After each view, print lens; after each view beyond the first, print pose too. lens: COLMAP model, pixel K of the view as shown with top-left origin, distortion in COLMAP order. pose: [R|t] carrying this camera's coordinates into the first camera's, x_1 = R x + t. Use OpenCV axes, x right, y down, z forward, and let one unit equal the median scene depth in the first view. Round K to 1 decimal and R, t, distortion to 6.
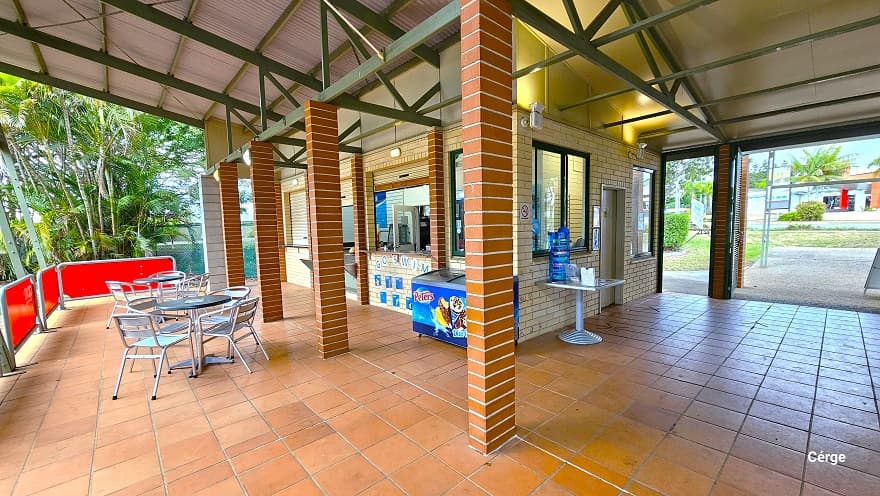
lens RADIAL K [[361.9, 0, 437.8], [0, 361.9, 257.6], [0, 0, 1]] dist [0.002199, 0.000345]
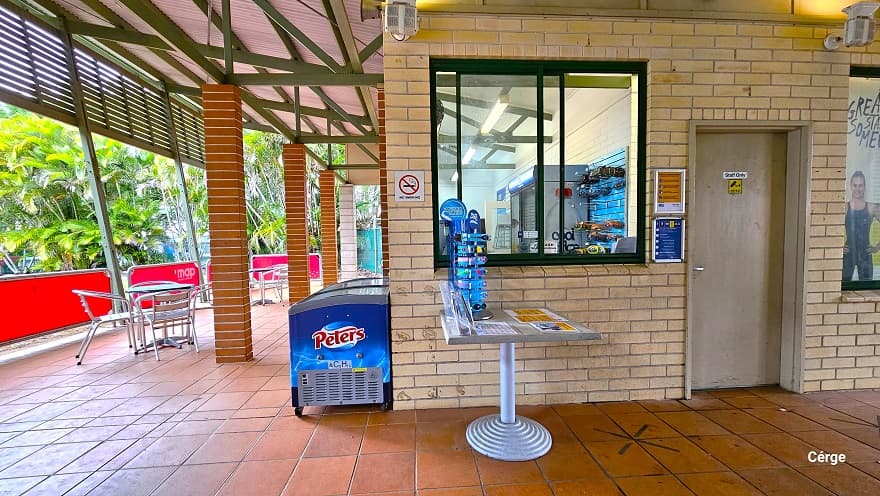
lens RADIAL K [[361.9, 0, 440.2], [0, 361.9, 255.4], [0, 0, 1]] dist [0.002199, 0.000345]
pose [[0.787661, 0.037782, -0.614949, 0.485237], [-0.051946, 0.998636, -0.005180, -0.011843], [0.613915, 0.036025, 0.788550, 0.437919]]
